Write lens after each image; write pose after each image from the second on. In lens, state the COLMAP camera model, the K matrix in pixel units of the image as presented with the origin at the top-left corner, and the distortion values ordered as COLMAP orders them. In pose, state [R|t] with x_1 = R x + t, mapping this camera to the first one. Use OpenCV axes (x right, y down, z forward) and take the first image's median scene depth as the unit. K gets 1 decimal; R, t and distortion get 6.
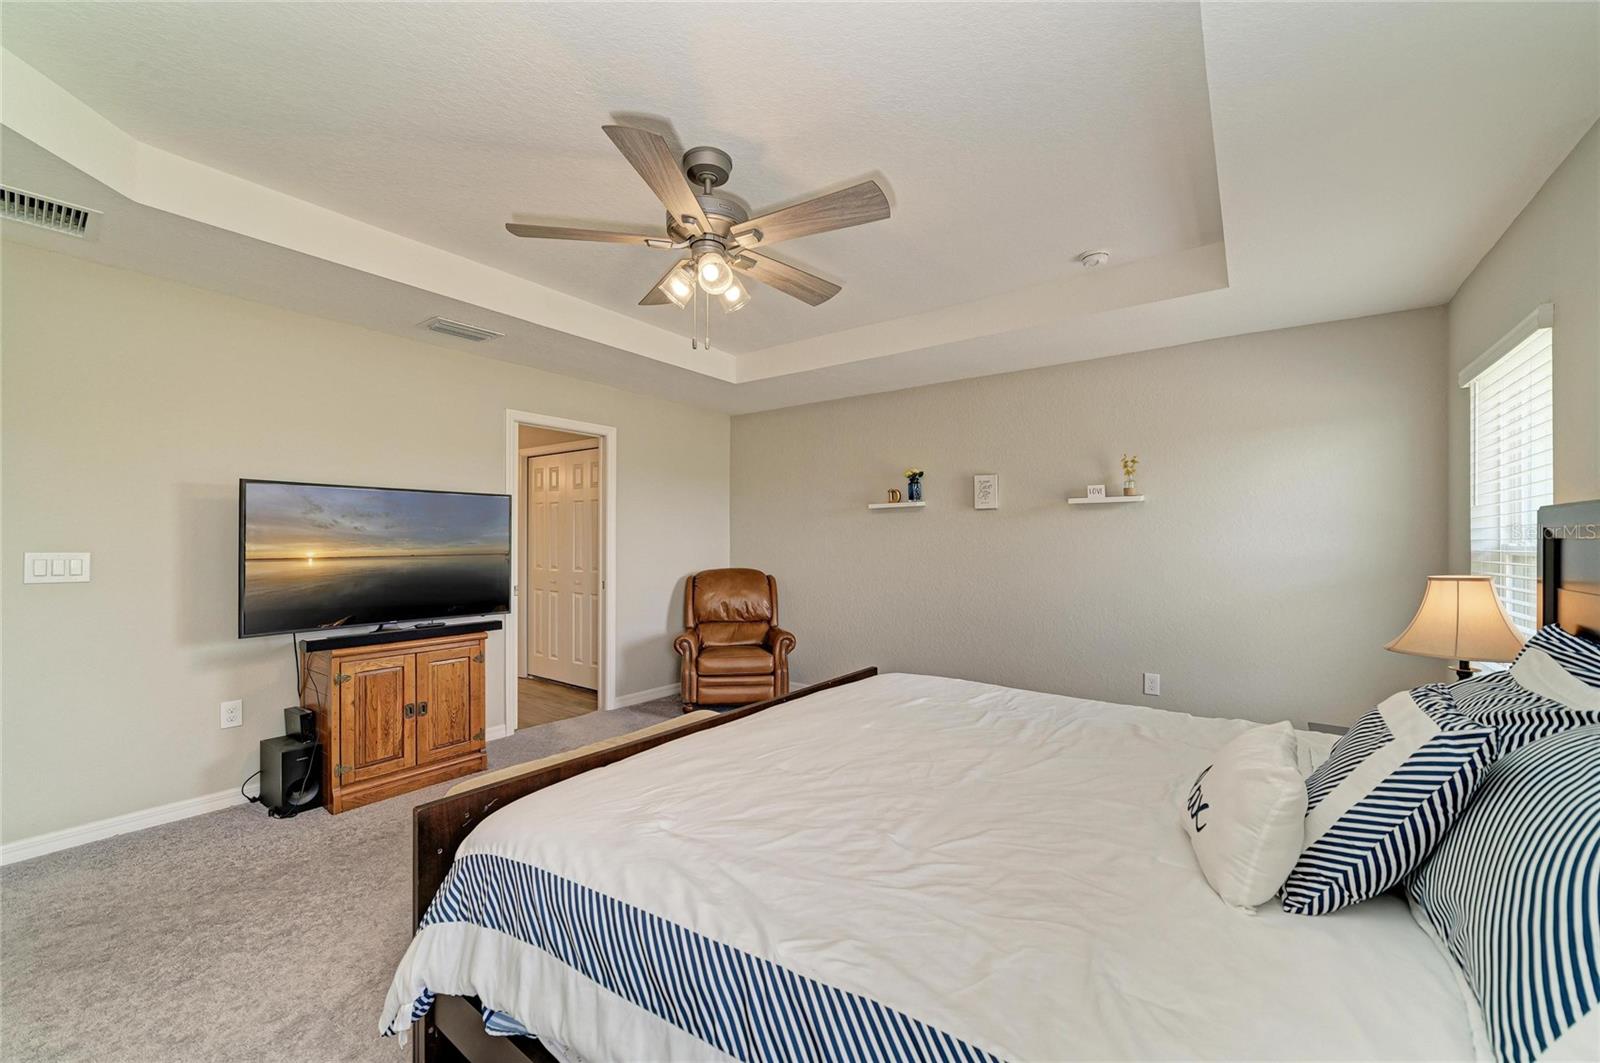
lens RADIAL K [[639.1, 0, 805.8], [0, 639.1, 539.9], [0, 0, 1]] dist [-0.012937, 0.000513]
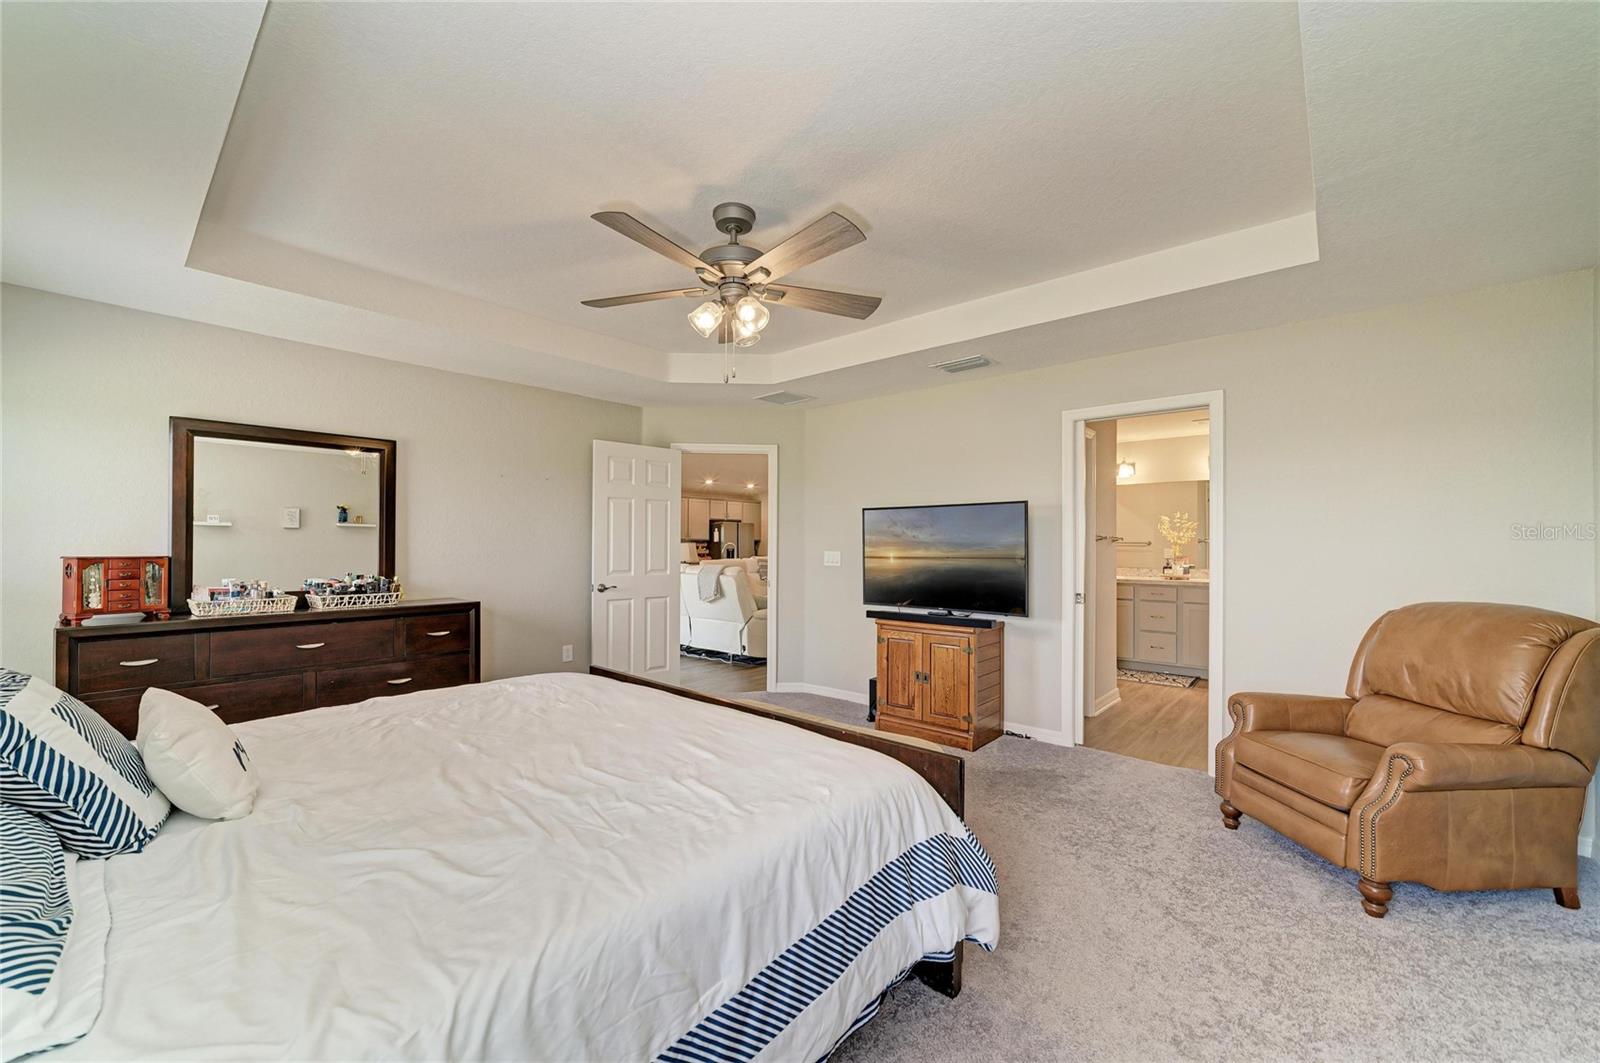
lens RADIAL K [[639.1, 0, 802.6], [0, 639.1, 535.5], [0, 0, 1]] dist [-0.012937, 0.000513]
pose [[-0.117304, -0.017483, -0.992942, 0.792440], [0.001804, 0.999840, -0.017817, 0.004246], [0.993094, -0.003881, -0.117254, 1.031808]]
